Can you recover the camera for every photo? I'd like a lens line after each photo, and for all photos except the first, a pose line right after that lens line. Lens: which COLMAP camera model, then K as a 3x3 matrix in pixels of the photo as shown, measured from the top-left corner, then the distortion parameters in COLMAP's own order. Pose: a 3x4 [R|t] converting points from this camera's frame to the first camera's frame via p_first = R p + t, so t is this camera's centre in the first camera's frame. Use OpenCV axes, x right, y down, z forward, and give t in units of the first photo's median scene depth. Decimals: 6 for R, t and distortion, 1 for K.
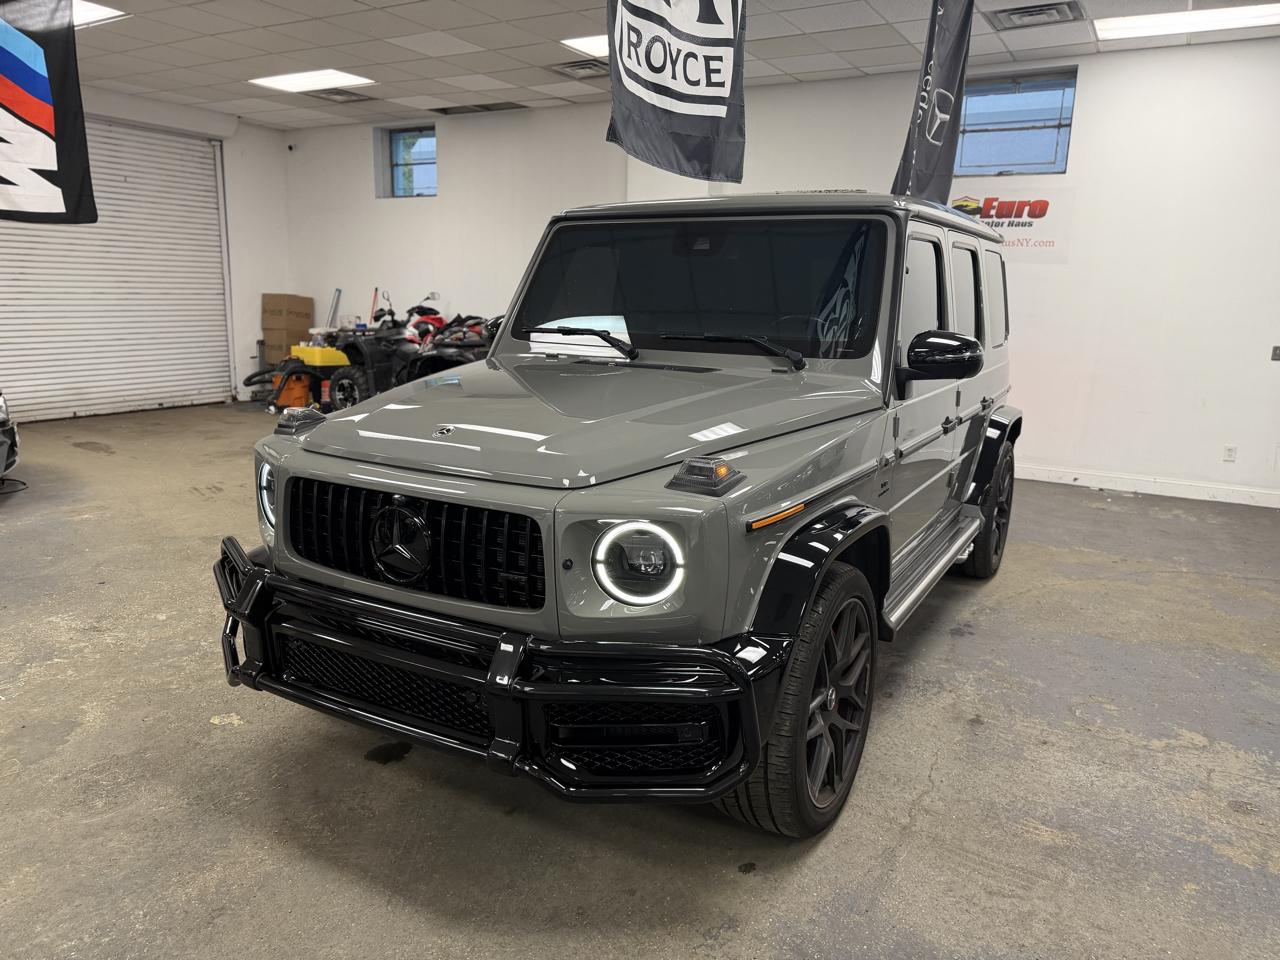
lens RADIAL K [[905.7, 0, 641.5], [0, 905.7, 481.7], [0, 0, 1]] dist [0.030104, -0.033775]
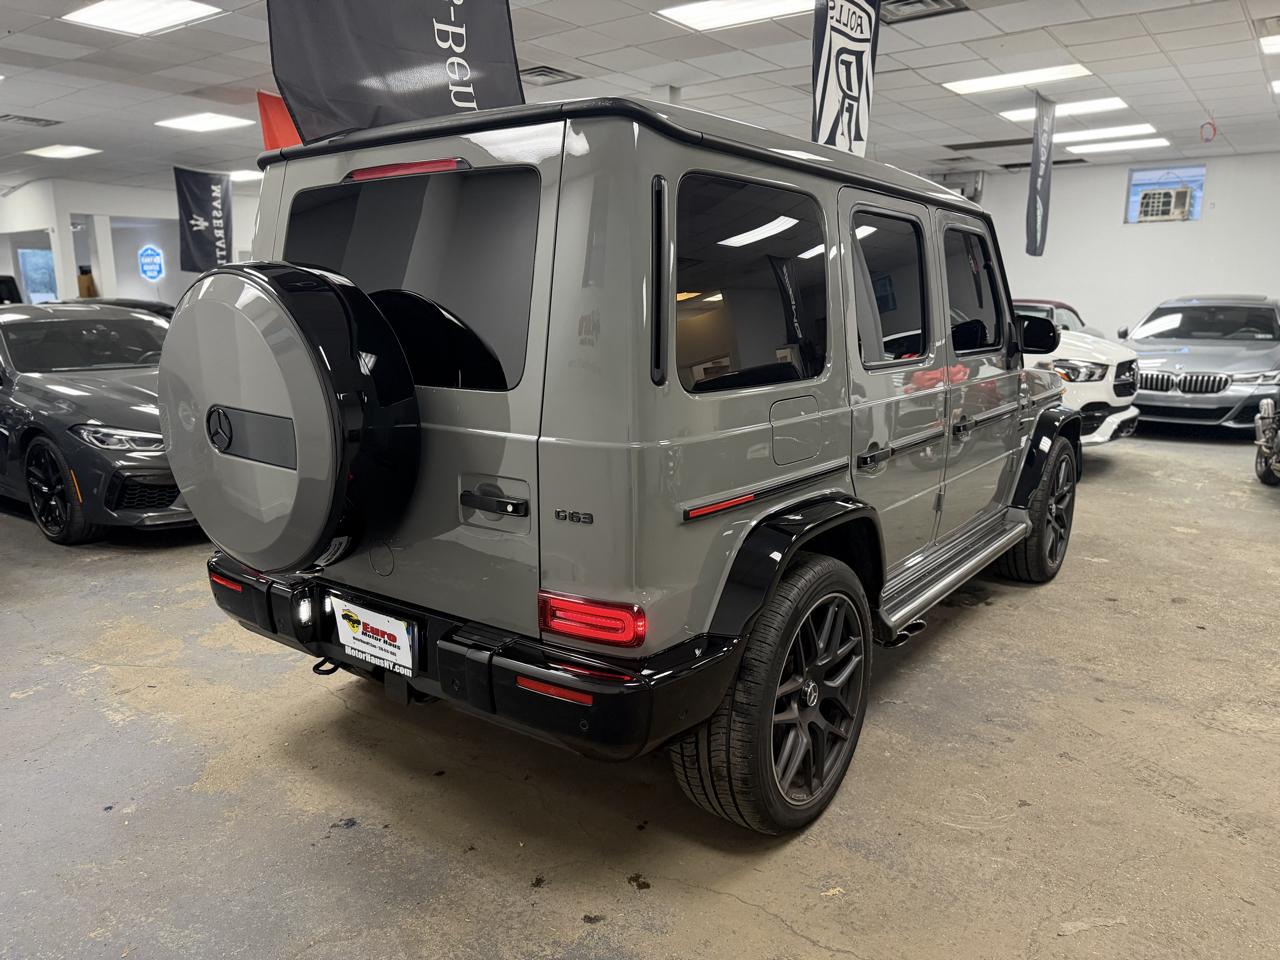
lens RADIAL K [[905.7, 0, 641.8], [0, 905.7, 488.3], [0, 0, 1]] dist [0.030104, -0.033775]
pose [[-0.993289, -0.047817, 0.105310, 0.215918], [-0.001242, 0.914890, 0.403701, -0.580579], [-0.115650, 0.400861, -0.908810, 2.845989]]
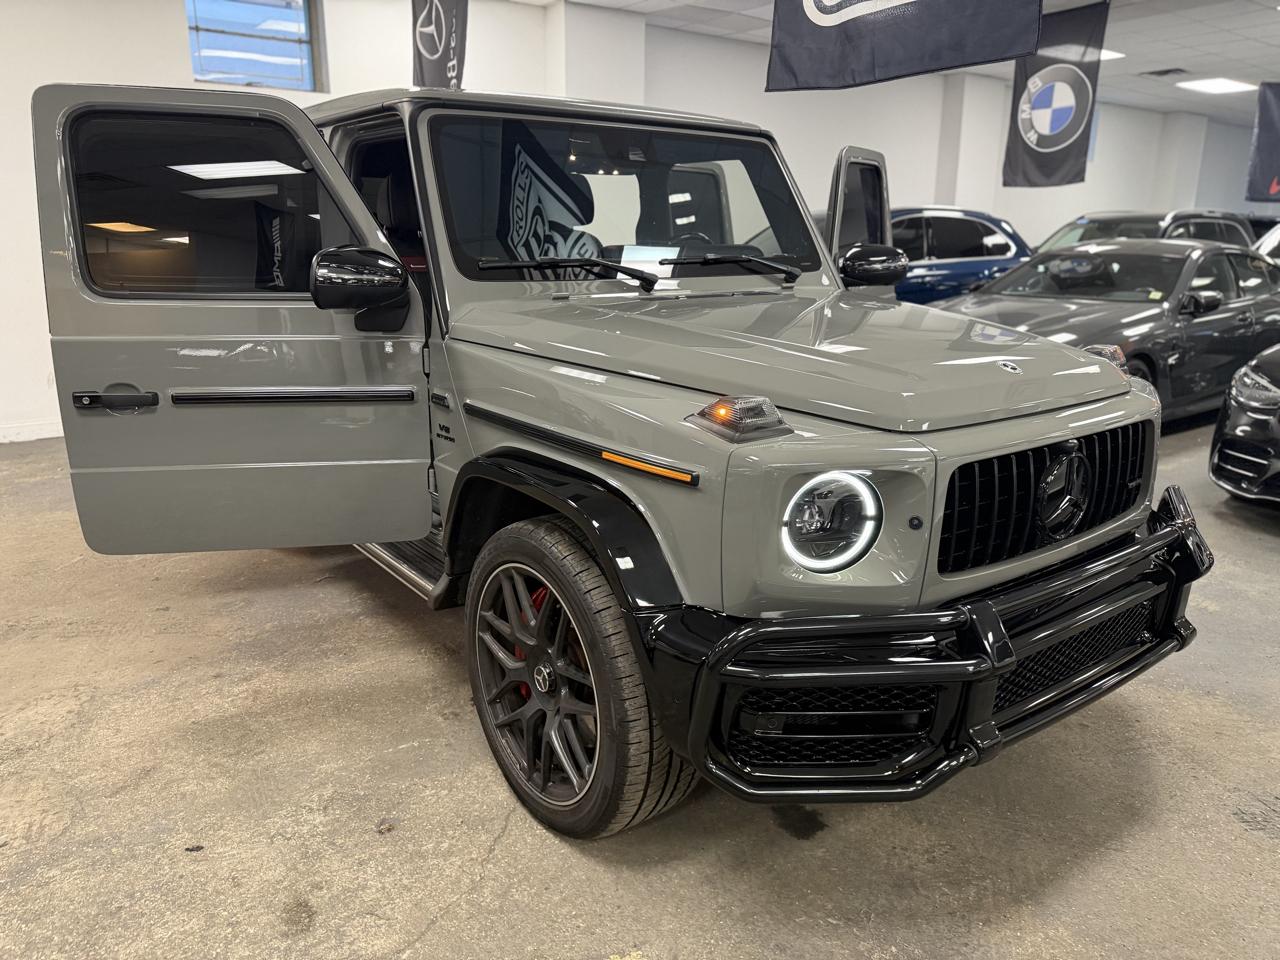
lens RADIAL K [[905.7, 0, 624.6], [0, 905.7, 471.9], [0, 0, 1]] dist [0.030104, -0.033775]
pose [[0.402776, -0.252046, 0.879912, -0.986760], [0.193311, 0.963078, 0.187381, -0.164653], [-0.894652, 0.094624, 0.436628, 0.805910]]
